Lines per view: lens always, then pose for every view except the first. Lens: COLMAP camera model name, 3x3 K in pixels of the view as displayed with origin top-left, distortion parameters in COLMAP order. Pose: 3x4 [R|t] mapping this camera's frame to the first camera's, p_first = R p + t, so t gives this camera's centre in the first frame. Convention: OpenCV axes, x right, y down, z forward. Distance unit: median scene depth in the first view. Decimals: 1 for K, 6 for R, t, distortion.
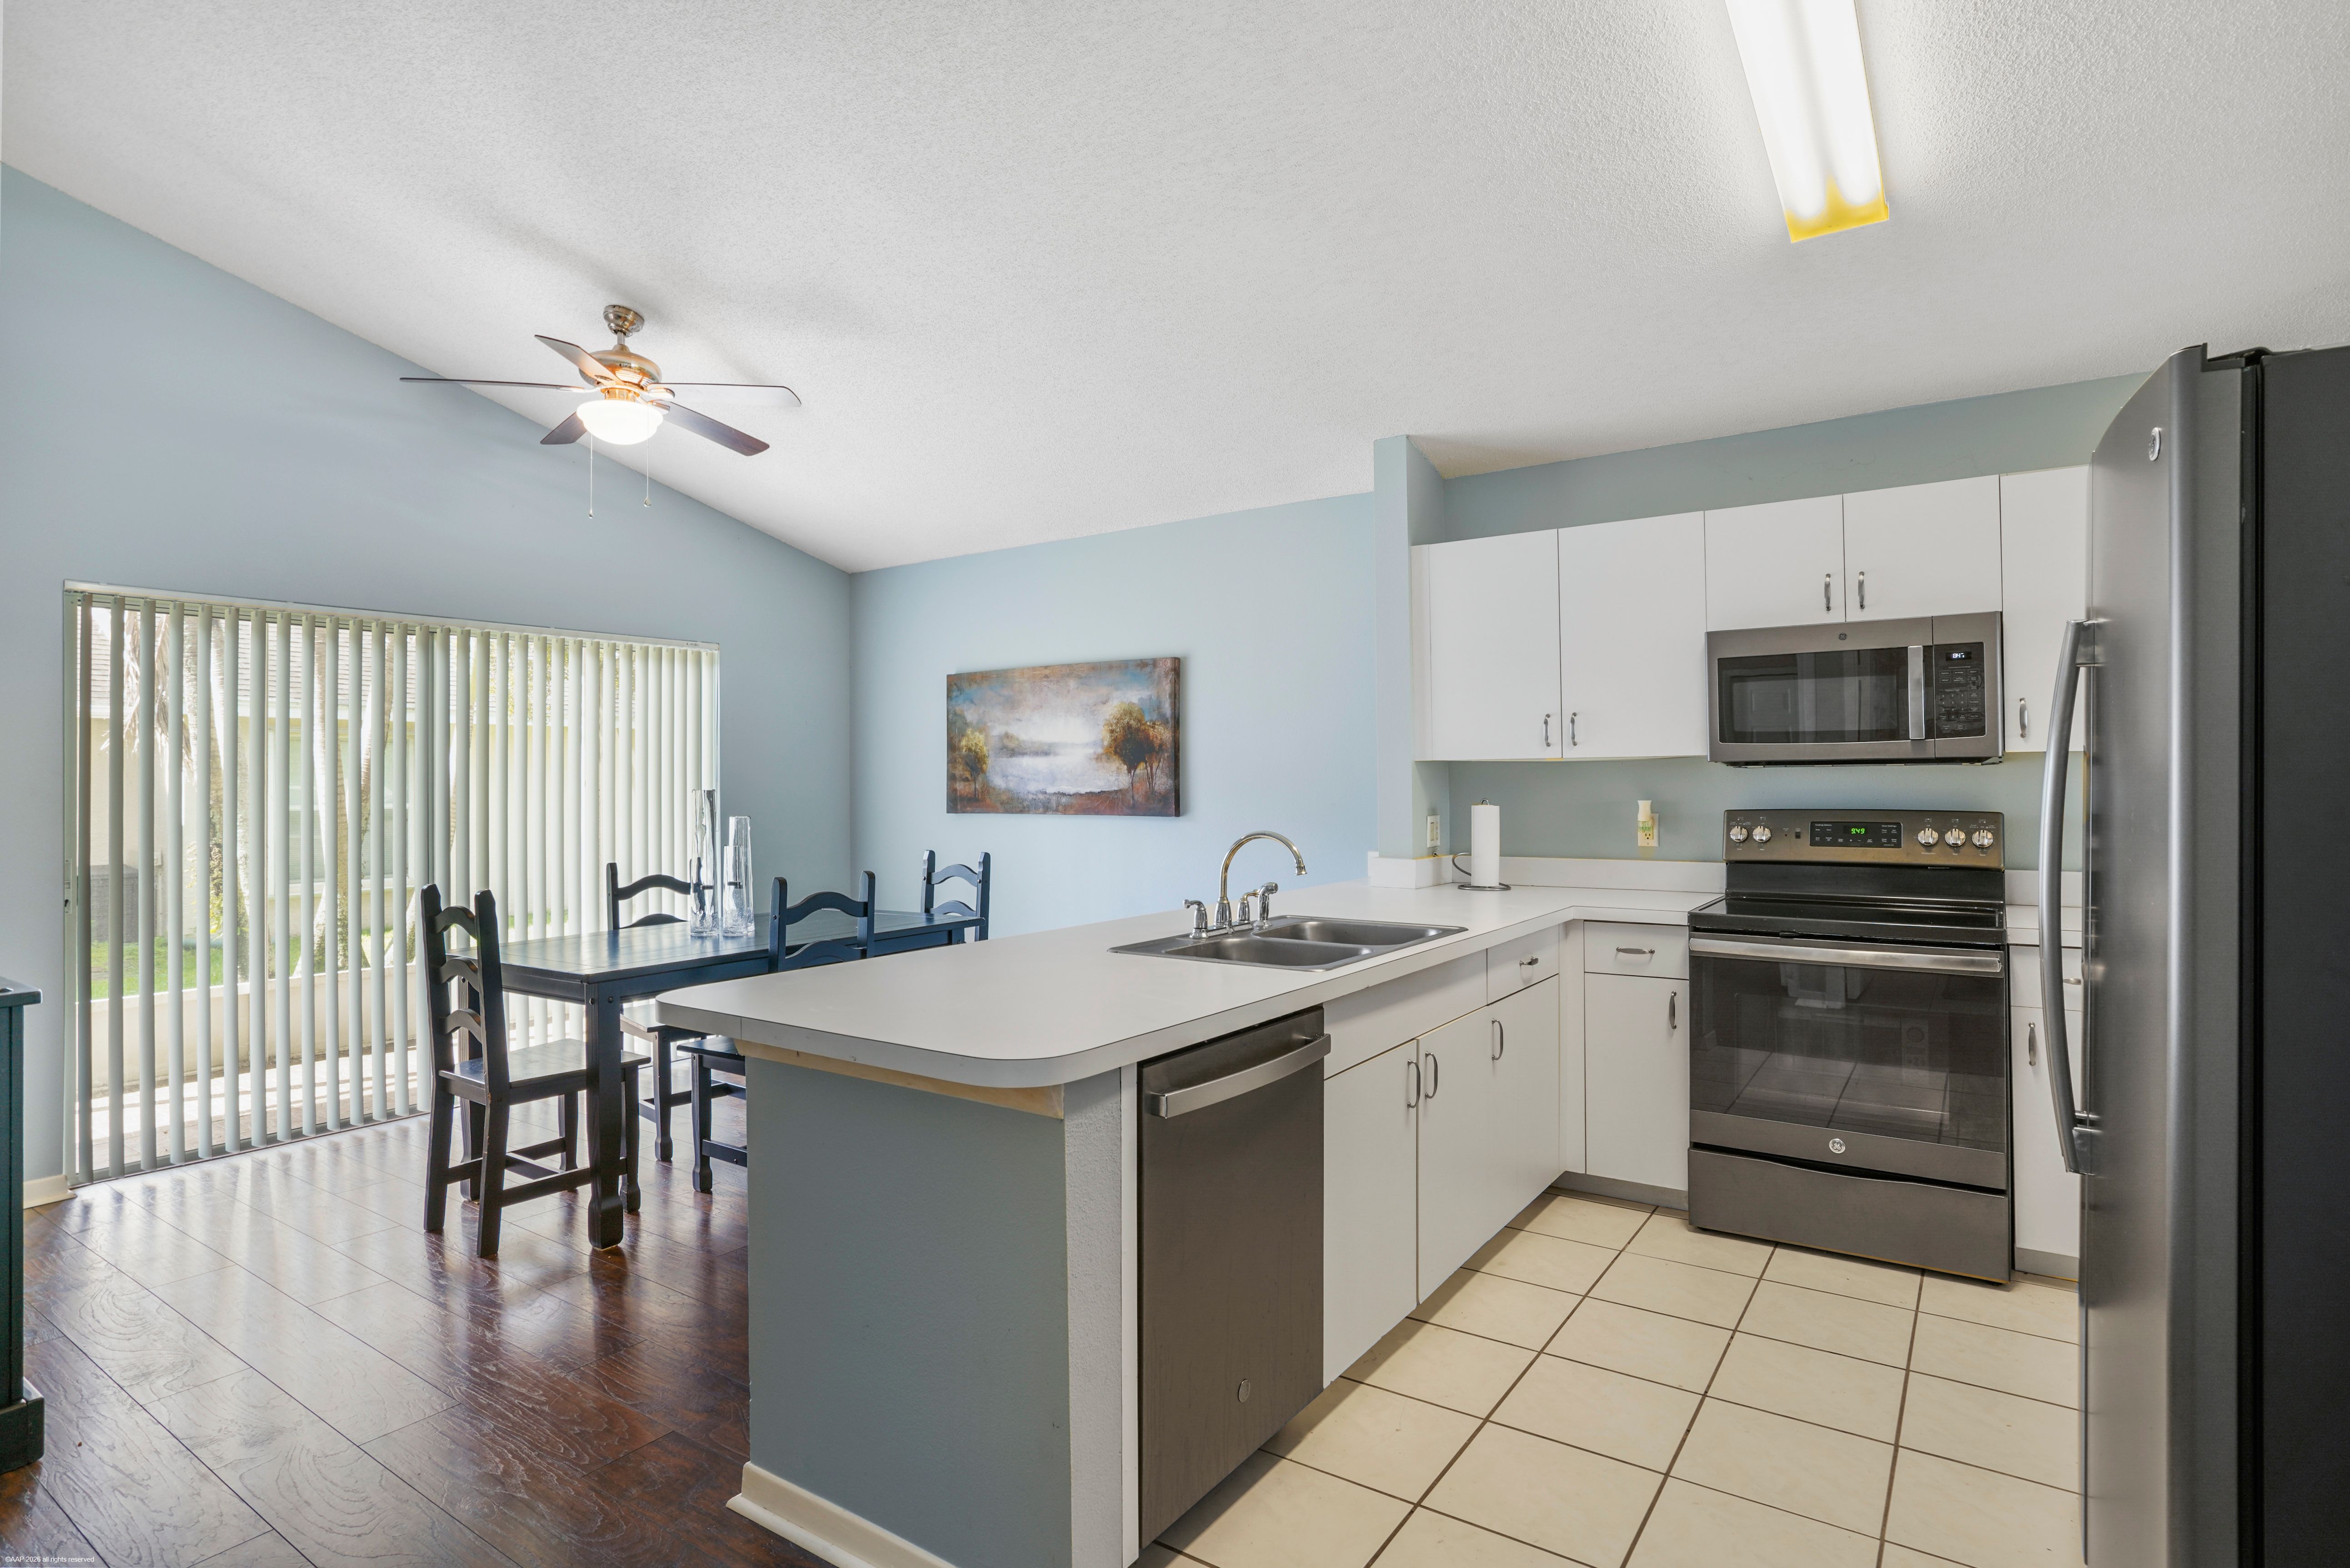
lens RADIAL K [[1244.2, 0, 1204.8], [0, 1244.2, 787.2], [0, 0, 1]] dist [-0.028845, 0.001663]
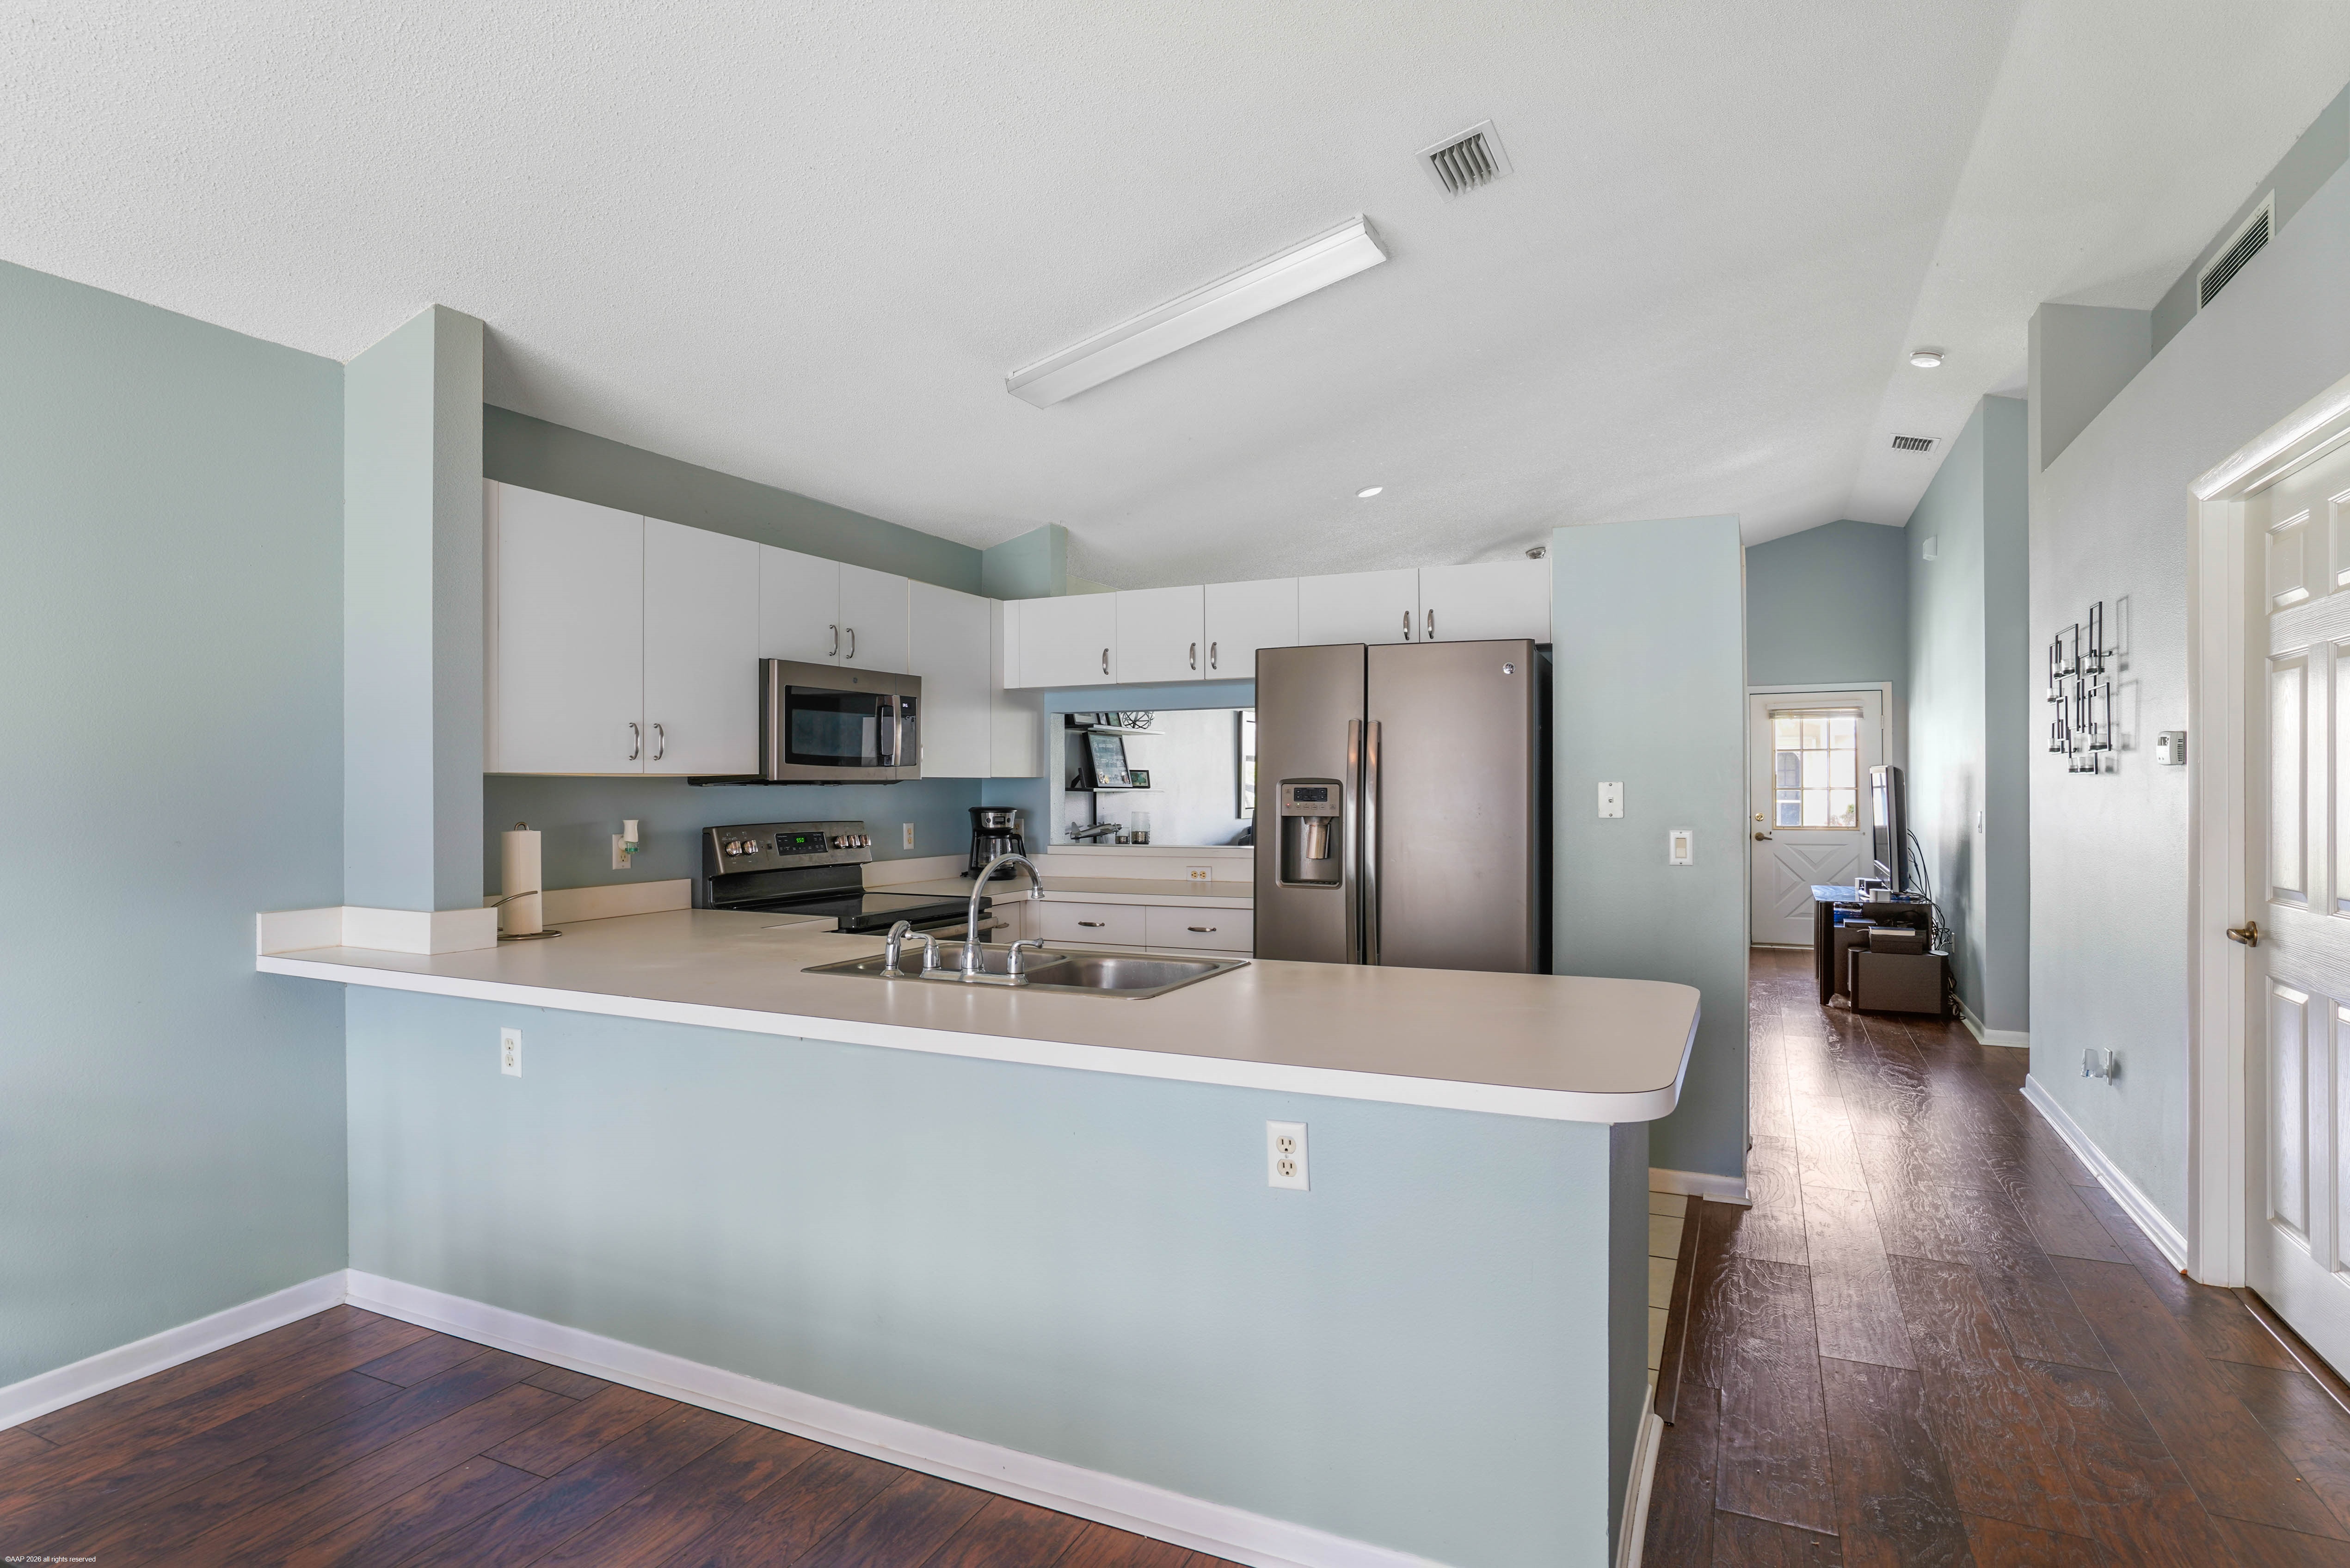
lens RADIAL K [[1244.2, 0, 1204.8], [0, 1244.2, 787.2], [0, 0, 1]] dist [-0.028845, 0.001663]
pose [[-0.170435, 0.011509, 0.985302, -0.506314], [0.015985, 0.999833, -0.008914, 0.000816], [-0.985239, 0.014231, -0.170591, 0.578500]]
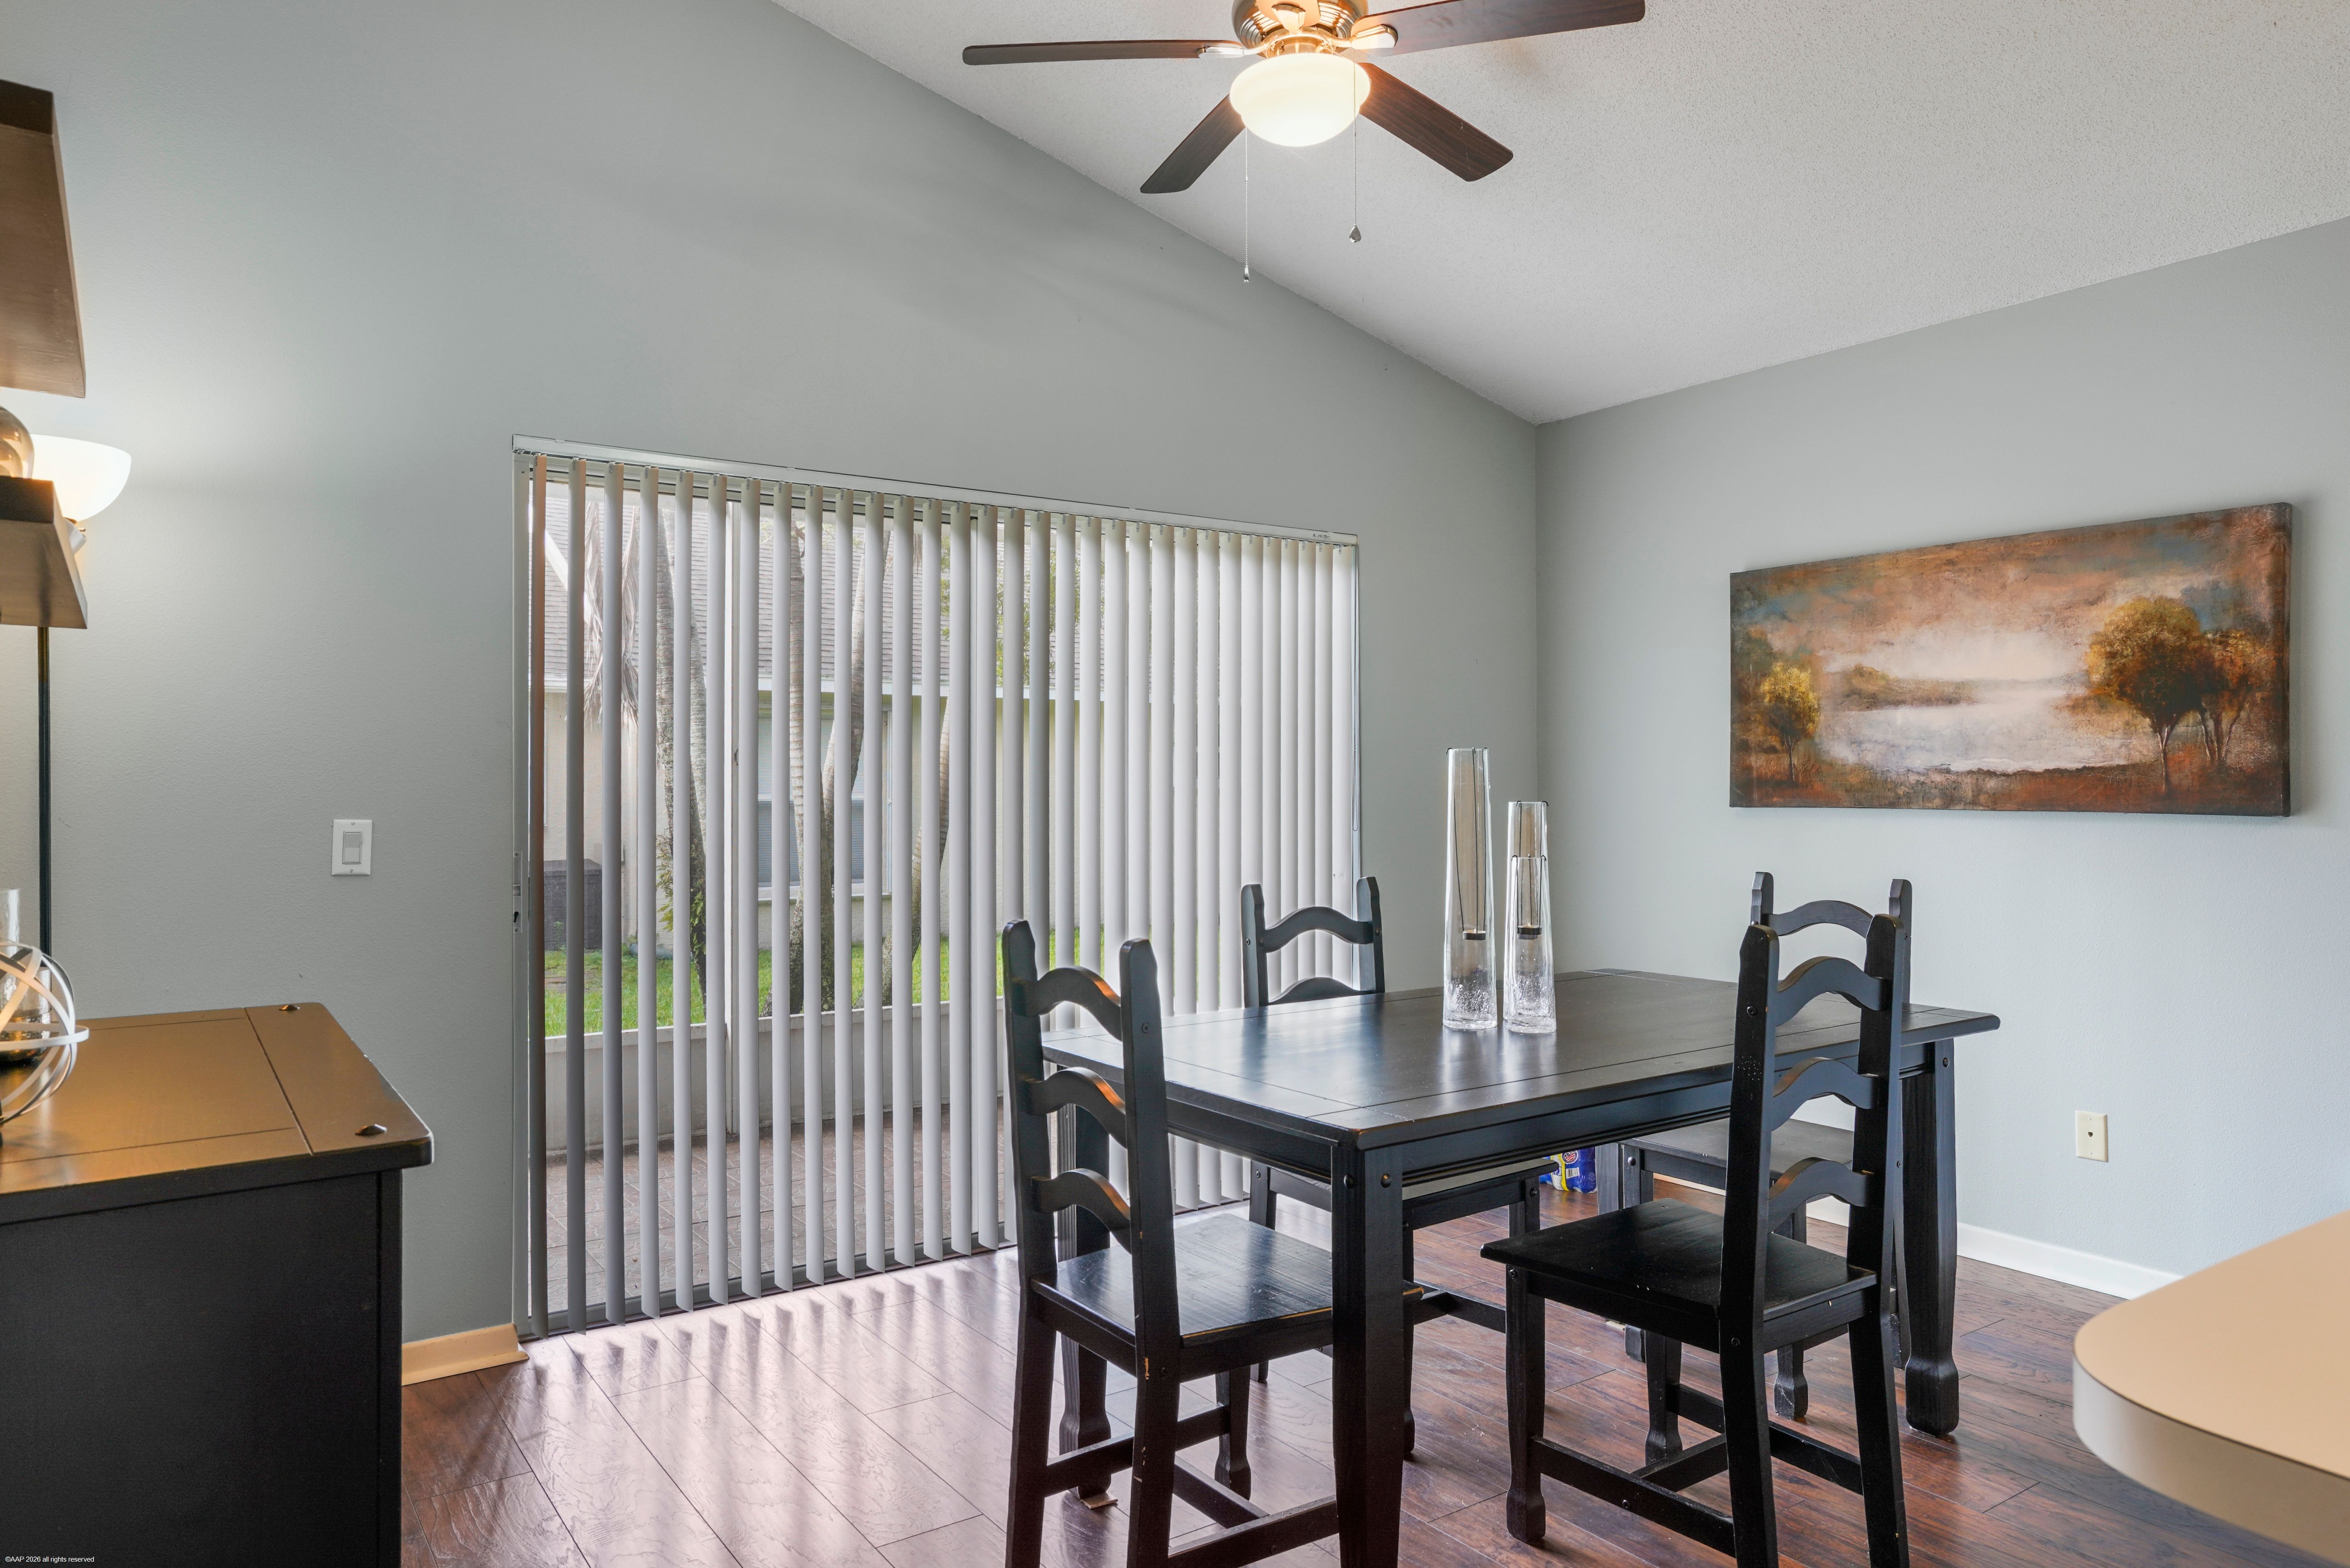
lens RADIAL K [[1536.5, 0, 1184.1], [0, 1536.5, 770.0], [0, 0, 1]] dist [-0.002691, 0.001433]
pose [[0.940145, -0.006057, -0.340721, -0.233247], [0.006173, 0.999981, -0.000743, 0.002497], [0.340719, -0.001405, 0.940164, 0.254616]]
